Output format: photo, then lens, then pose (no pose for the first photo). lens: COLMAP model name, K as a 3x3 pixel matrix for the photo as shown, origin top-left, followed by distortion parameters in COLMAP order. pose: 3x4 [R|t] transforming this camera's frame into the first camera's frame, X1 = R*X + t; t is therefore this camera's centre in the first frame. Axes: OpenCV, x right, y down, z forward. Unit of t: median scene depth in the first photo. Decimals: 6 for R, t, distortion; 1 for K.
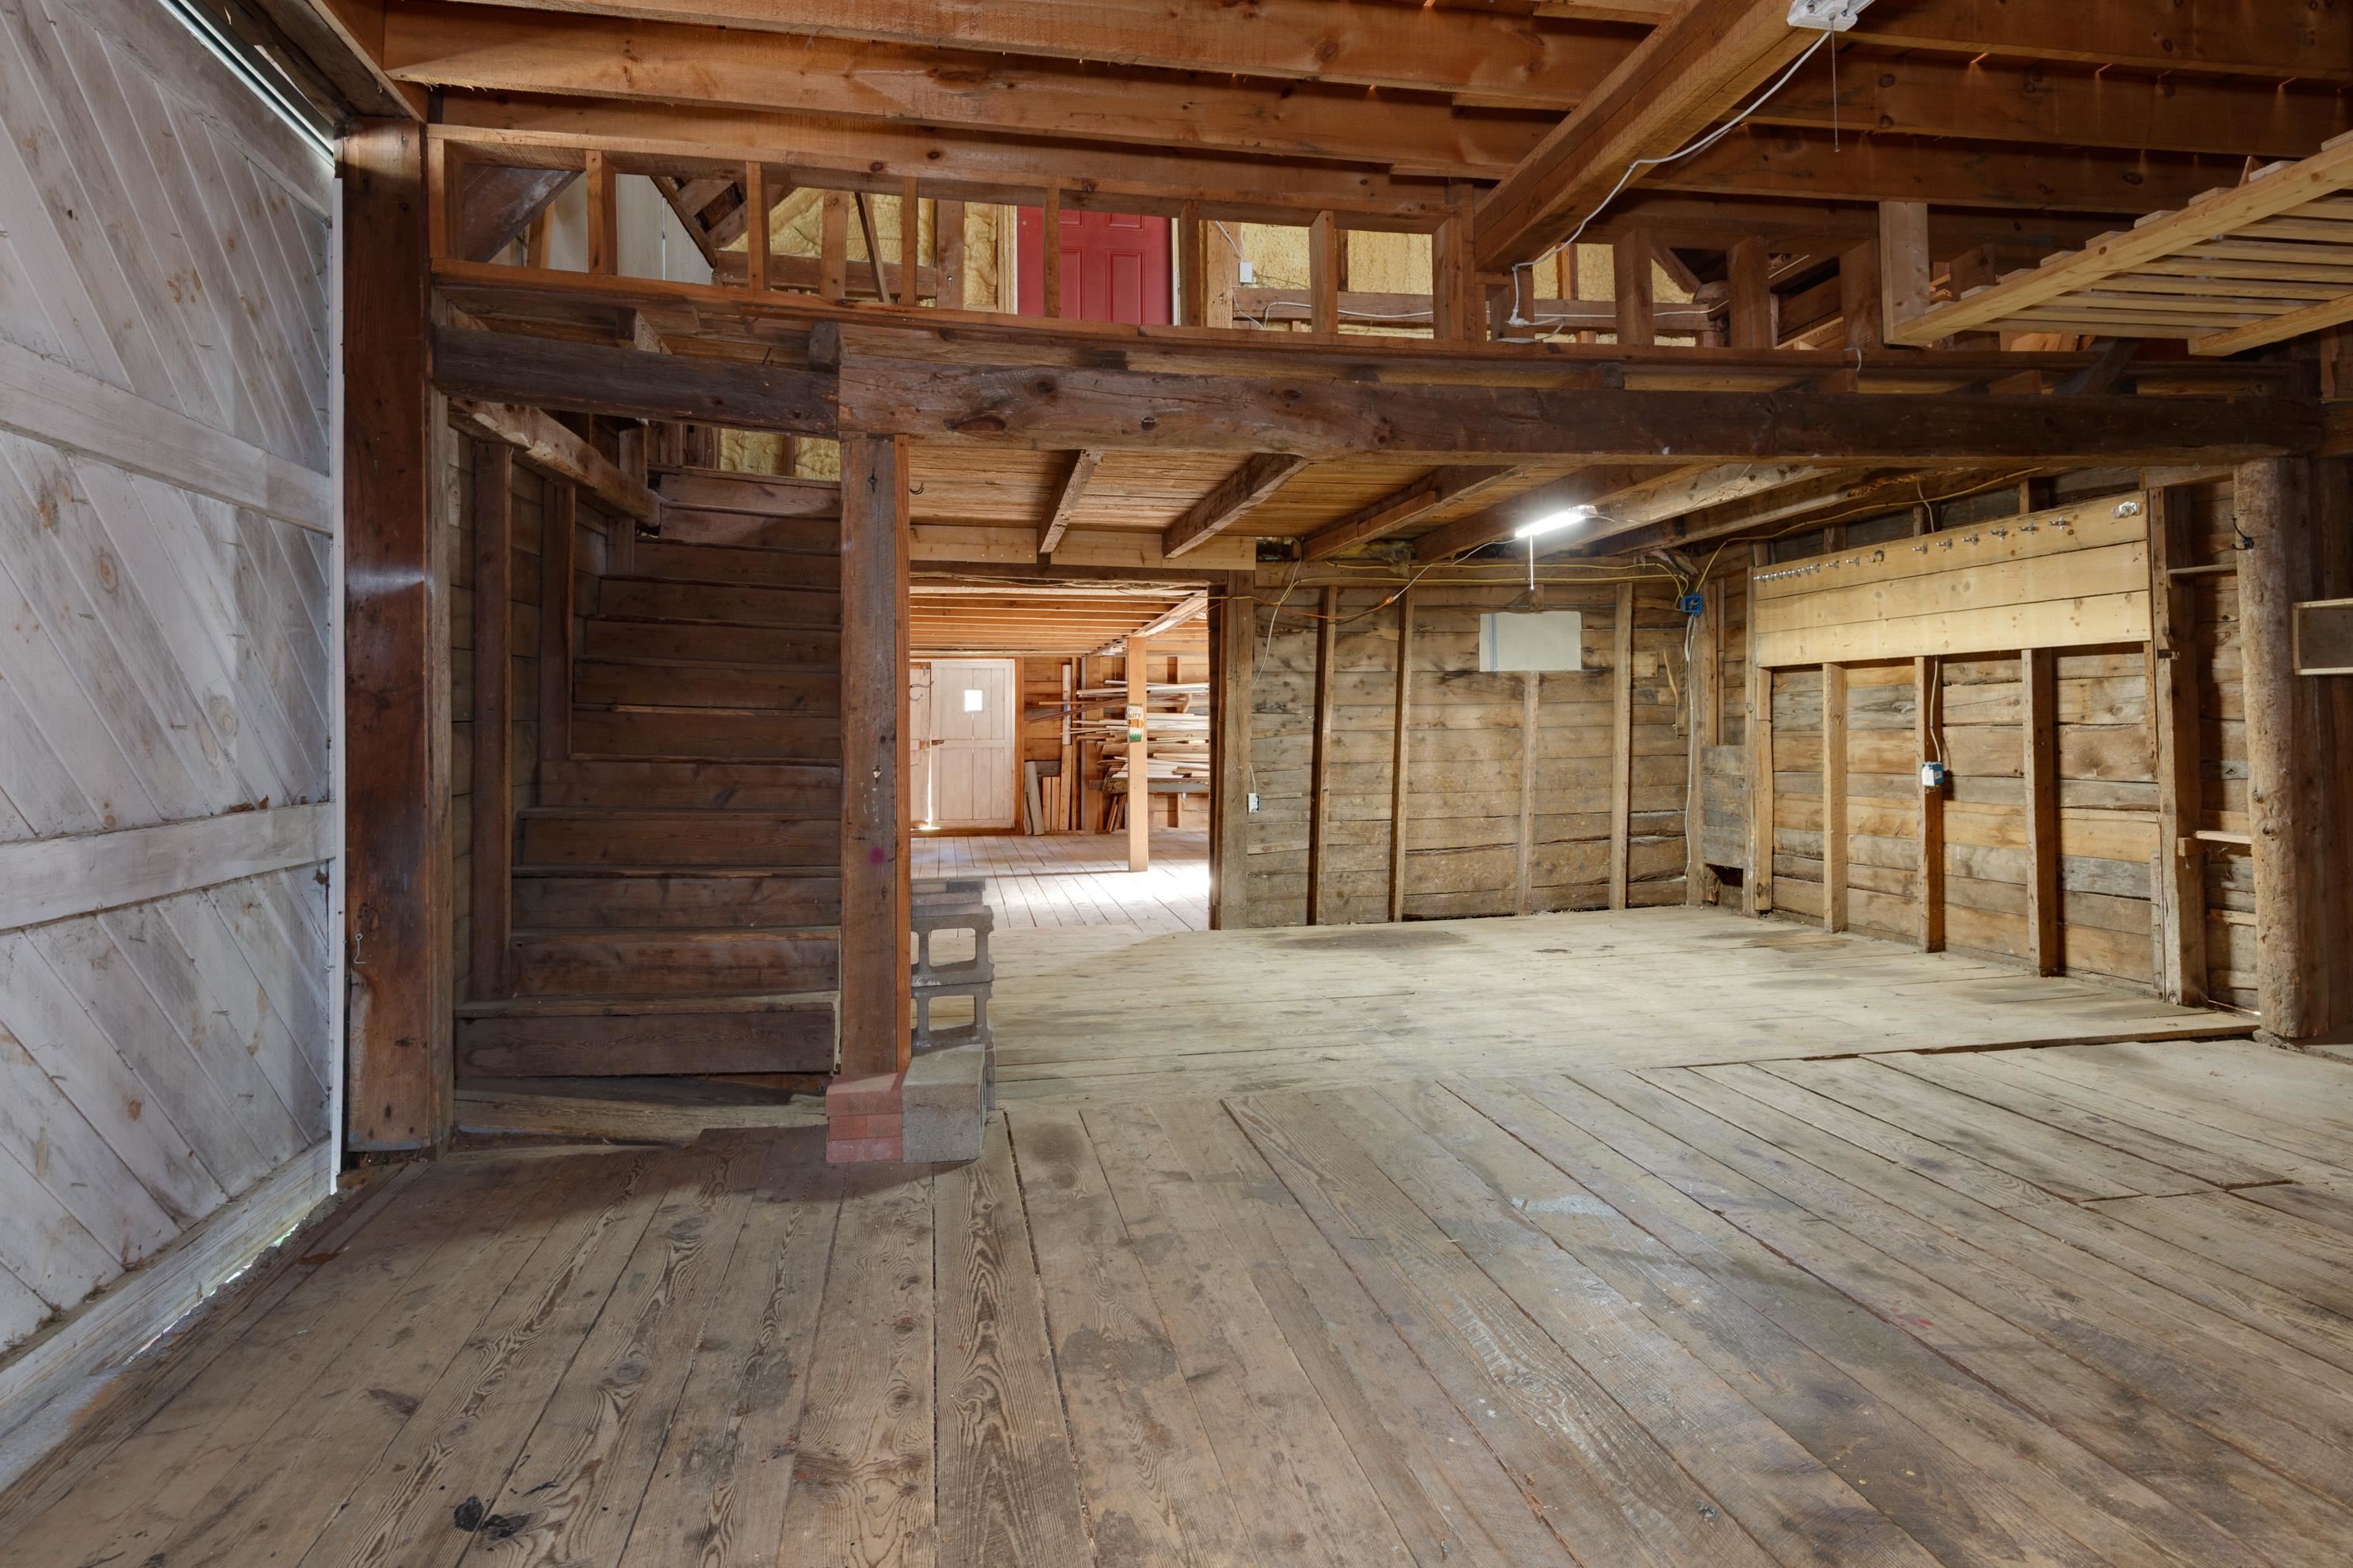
lens RADIAL K [[1294.4, 0, 1133.4], [0, 1294.4, 676.2], [0, 0, 1]] dist [0.002016, 0.000175]
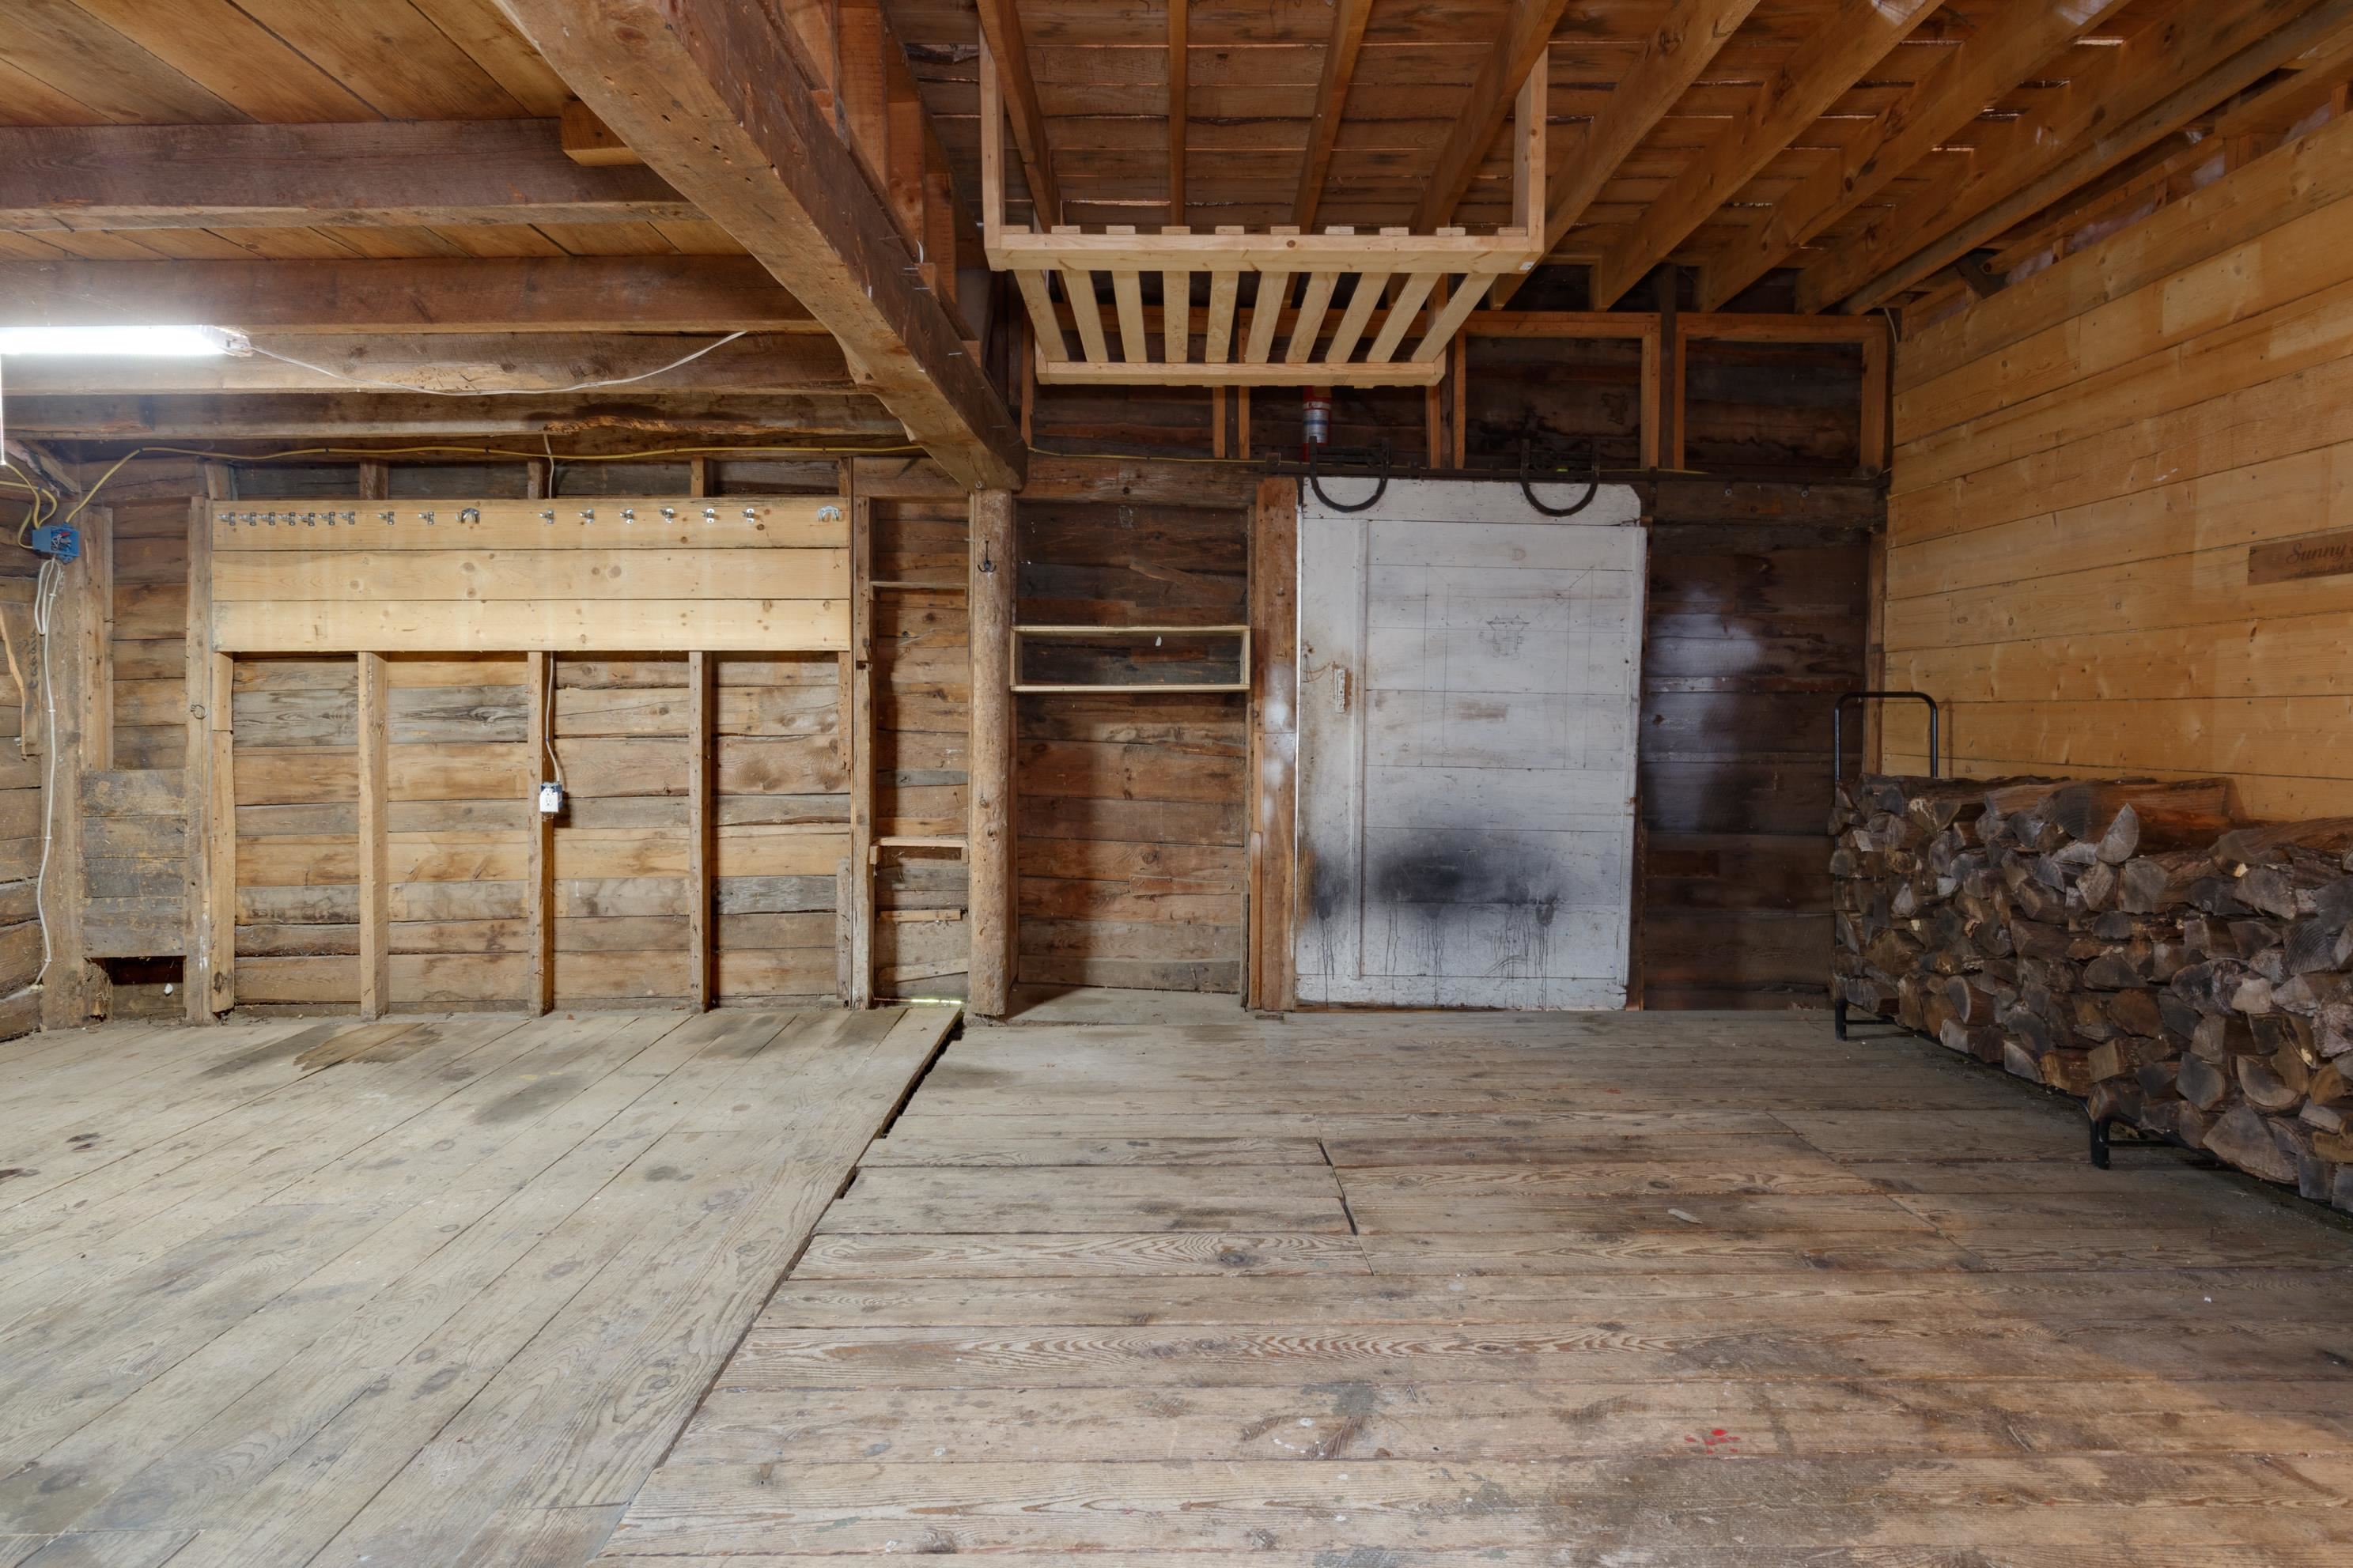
lens RADIAL K [[1241.7, 0, 1185.7], [0, 1241.7, 766.8], [0, 0, 1]] dist [-0.000007, -0.000212]
pose [[0.141088, -0.030660, 0.989522, -0.078183], [-0.034683, 0.998754, 0.035891, 0.011714], [-0.989389, -0.039383, 0.139849, 0.397266]]
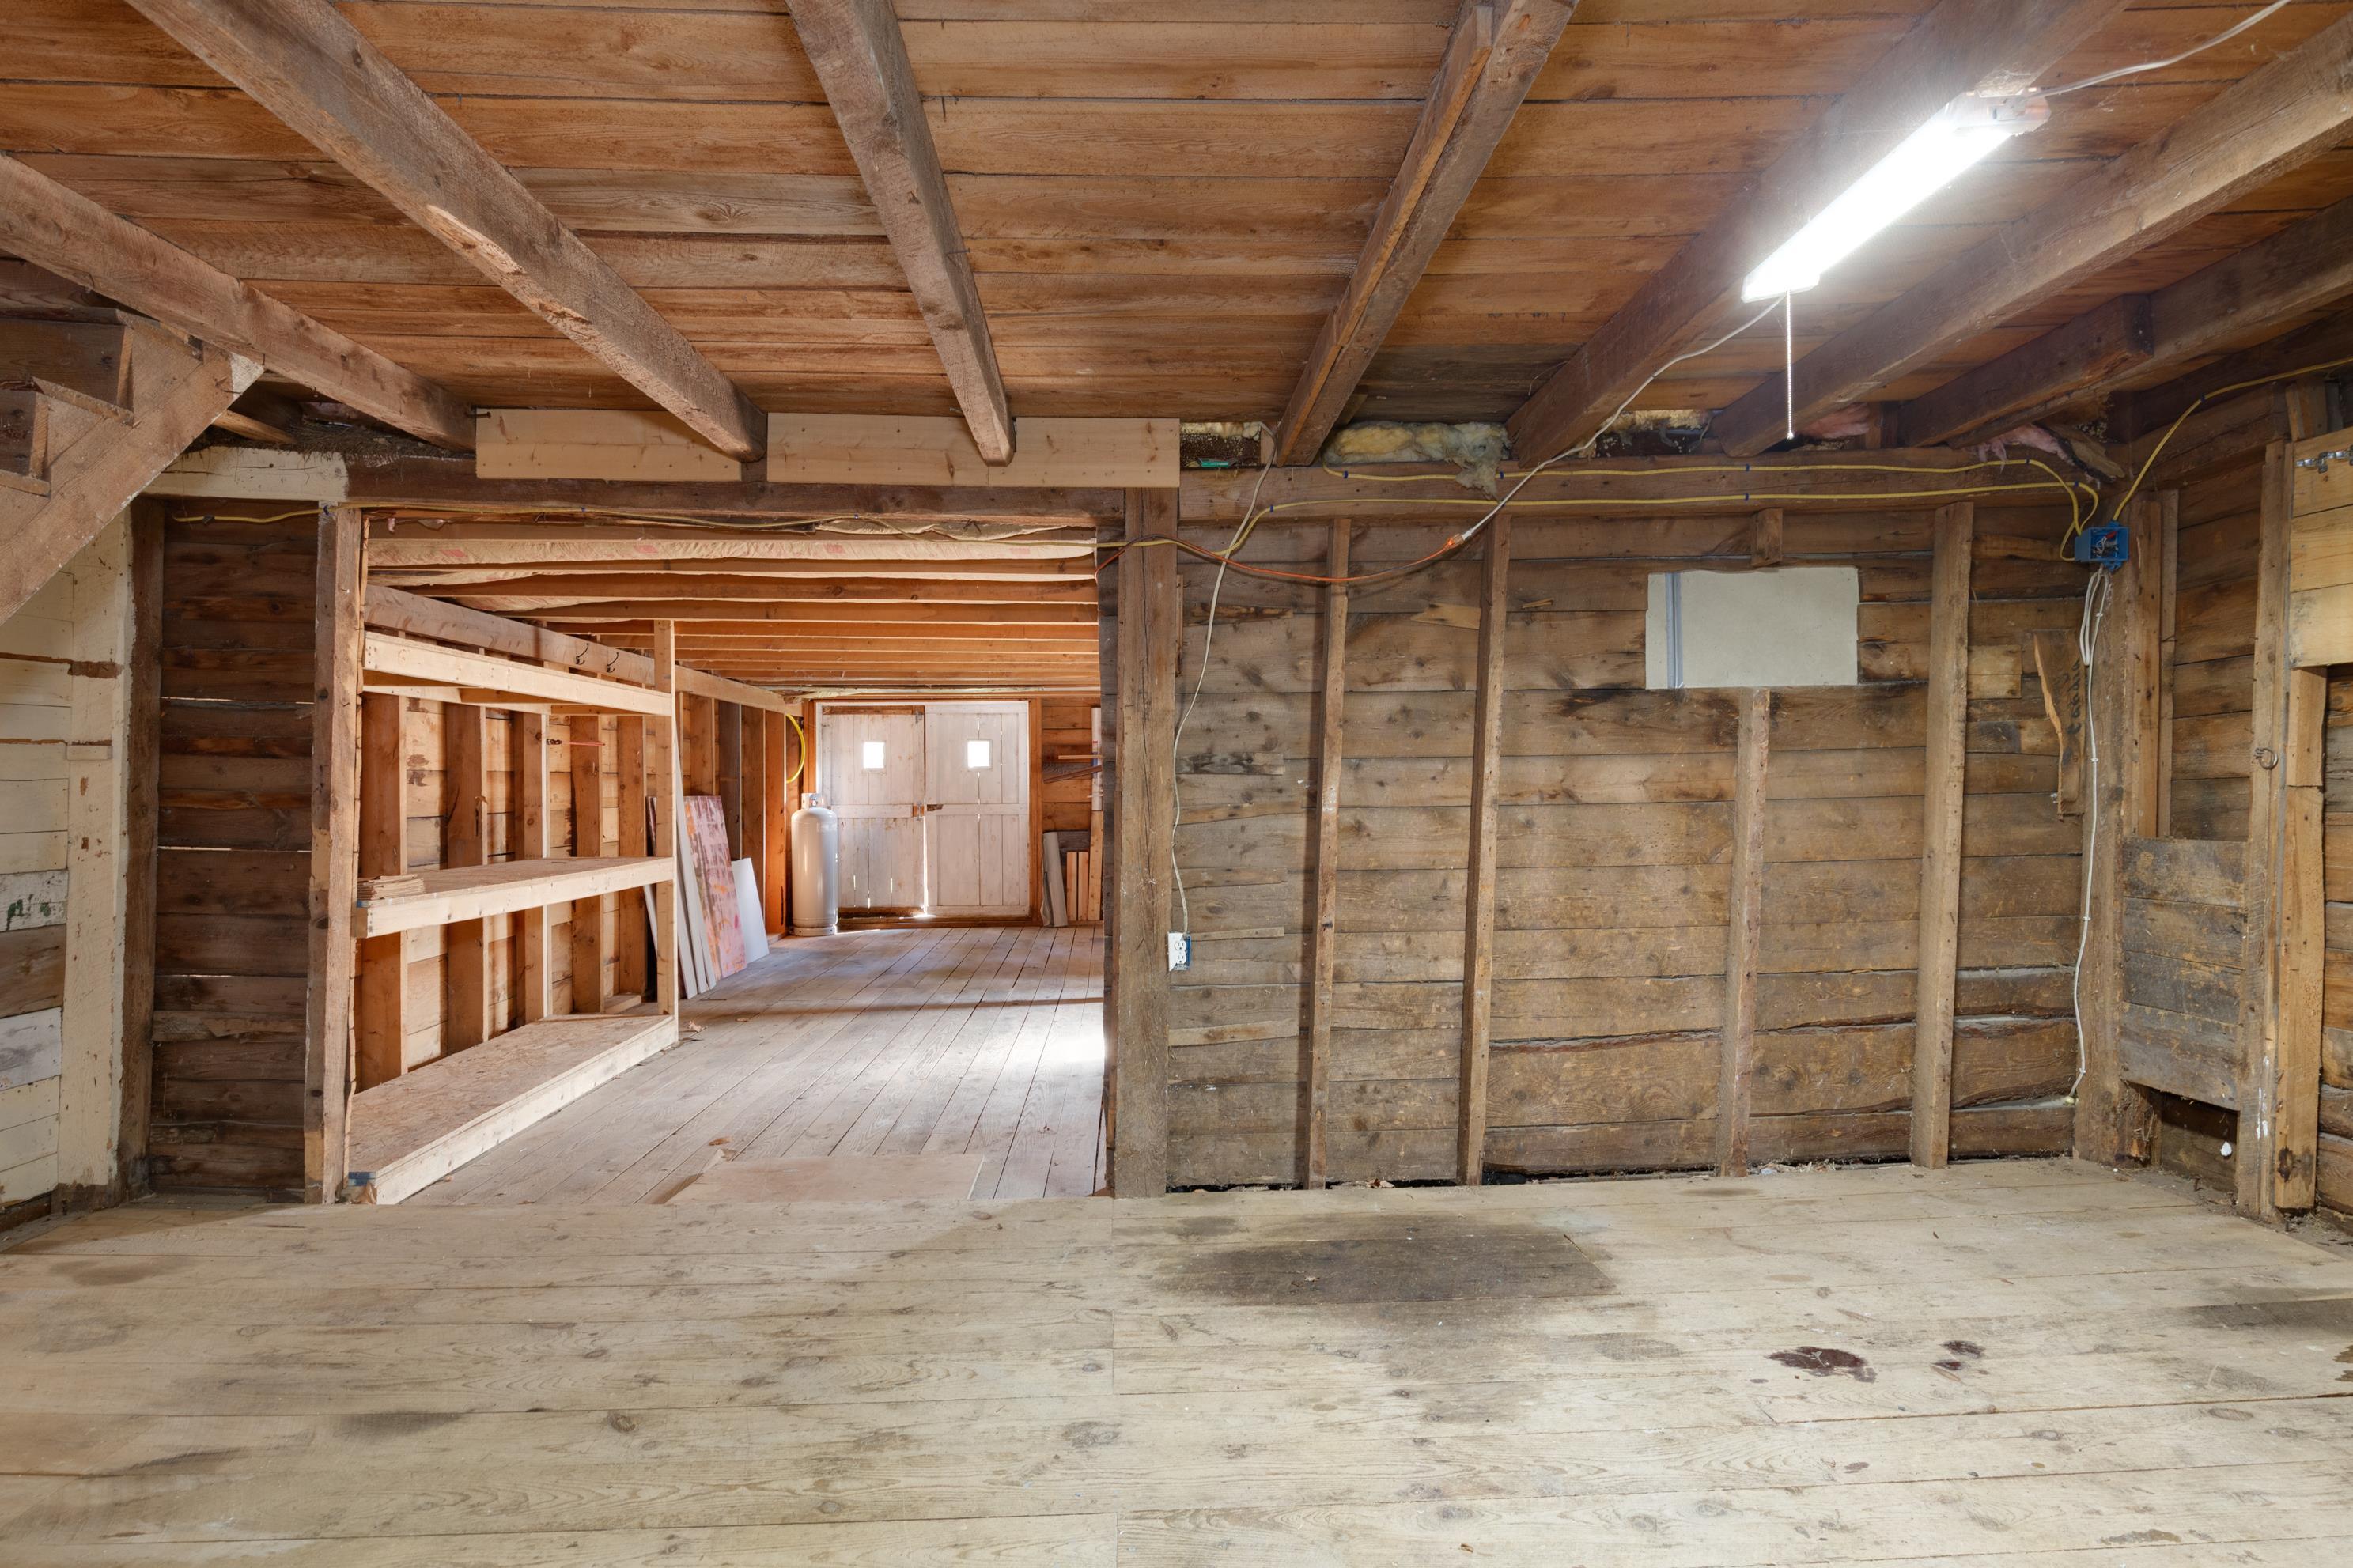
lens RADIAL K [[1232.5, 0, 1164.6], [0, 1232.5, 781.0], [0, 0, 1]] dist [0.000761, -0.000139]
pose [[0.993268, -0.002359, -0.115813, 0.139792], [0.006982, 0.999194, 0.039530, 0.012025], [0.115626, -0.040073, 0.992484, 0.511240]]
